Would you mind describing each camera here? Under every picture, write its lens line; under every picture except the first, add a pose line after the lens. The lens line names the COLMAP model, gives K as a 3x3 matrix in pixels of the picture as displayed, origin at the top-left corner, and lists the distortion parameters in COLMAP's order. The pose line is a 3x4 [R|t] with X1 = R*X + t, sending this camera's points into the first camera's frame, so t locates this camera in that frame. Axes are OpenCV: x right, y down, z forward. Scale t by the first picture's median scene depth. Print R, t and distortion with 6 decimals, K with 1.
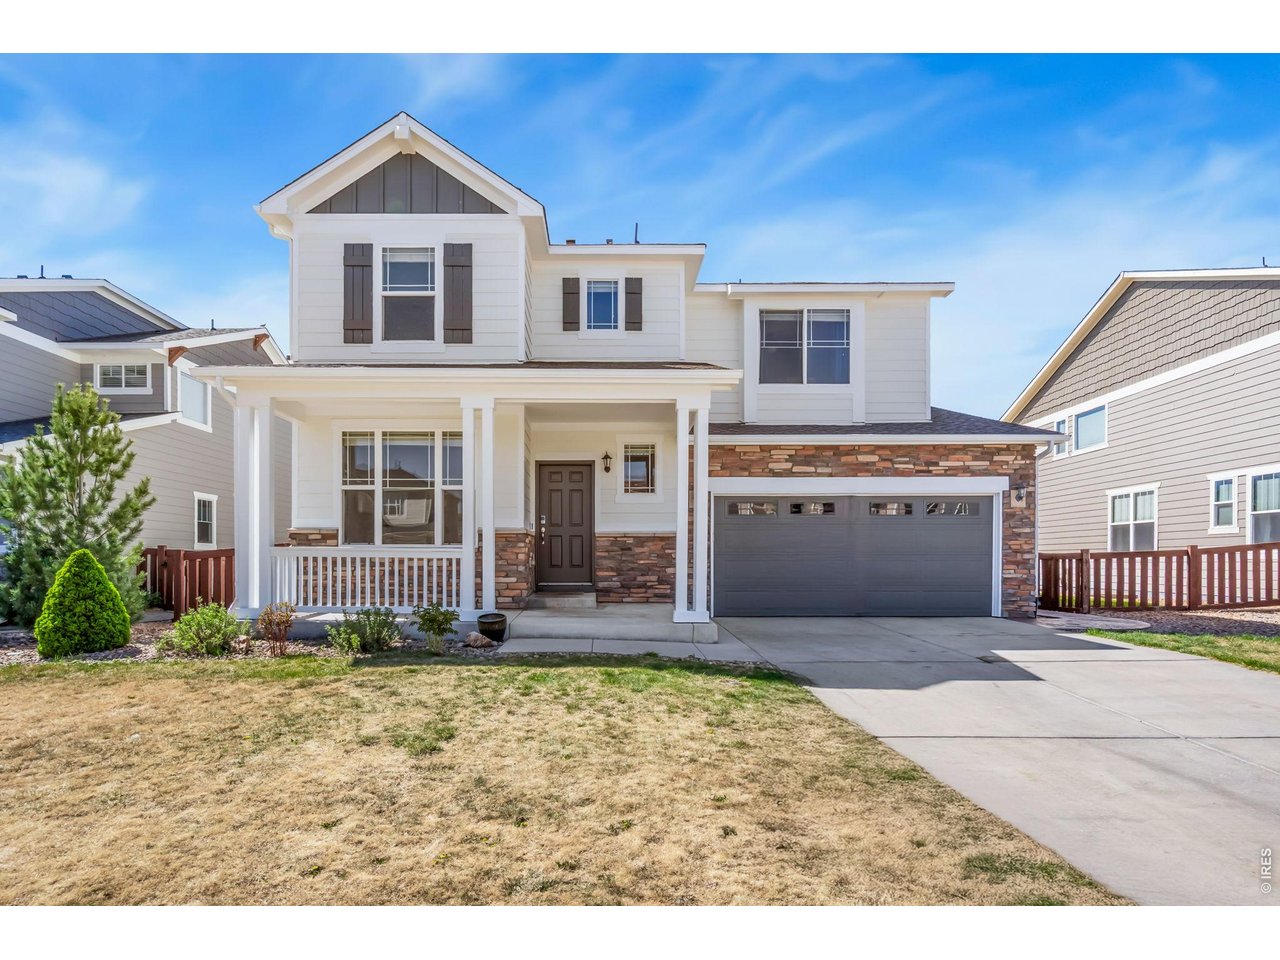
lens RADIAL K [[588.3, 0, 618.6], [0, 588.3, 499.1], [0, 0, 1]] dist [0.000511, 0.000527]
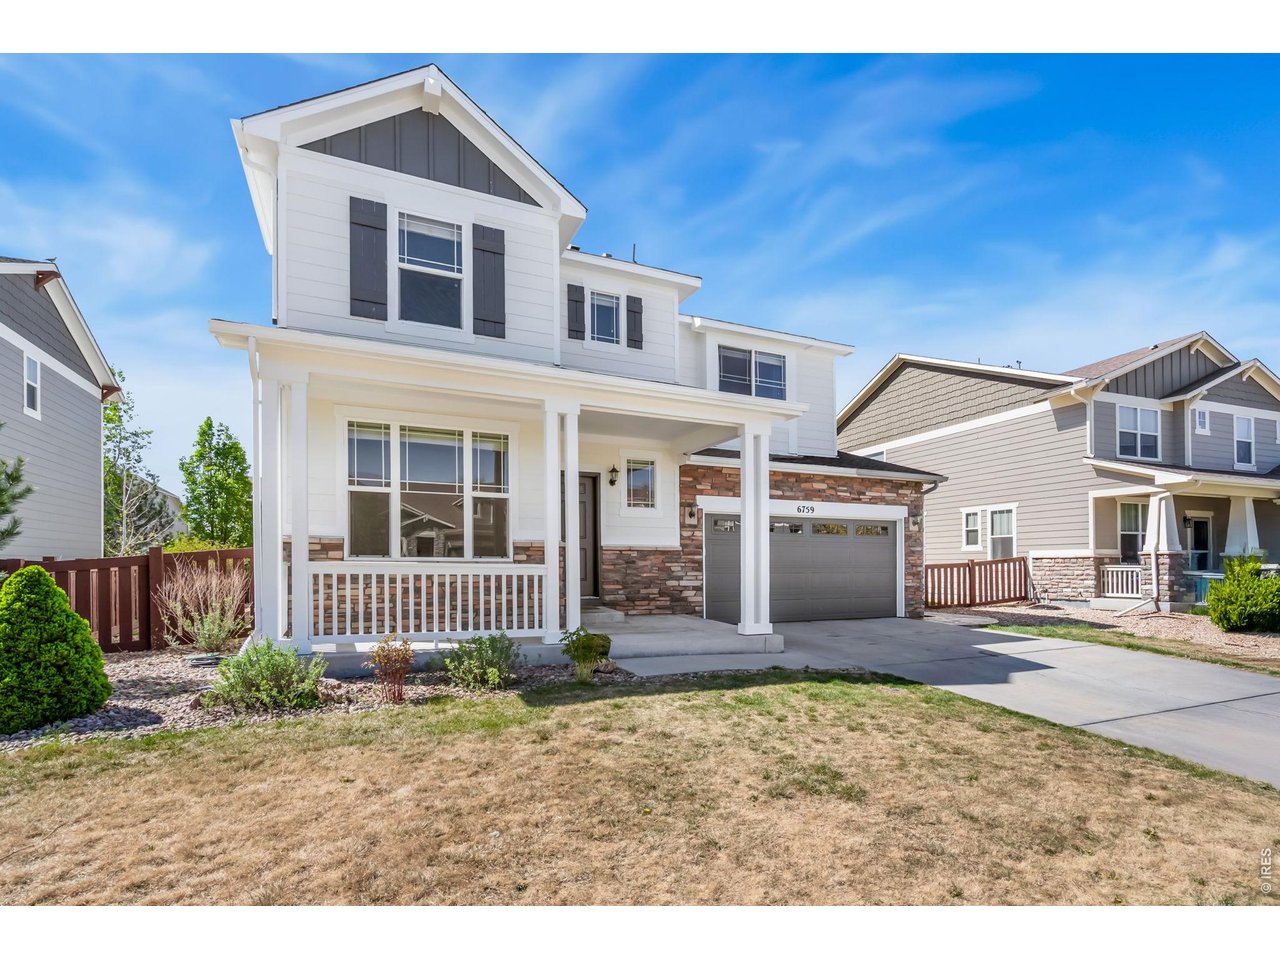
lens RADIAL K [[557.0, 0, 639.4], [0, 557.0, 504.3], [0, 0, 1]] dist [-0.001263, 0.000001]
pose [[0.926027, 0.043065, 0.374994, -0.338485], [-0.040811, 0.999069, -0.013954, -0.002495], [-0.375246, -0.002382, 0.926922, 0.104037]]
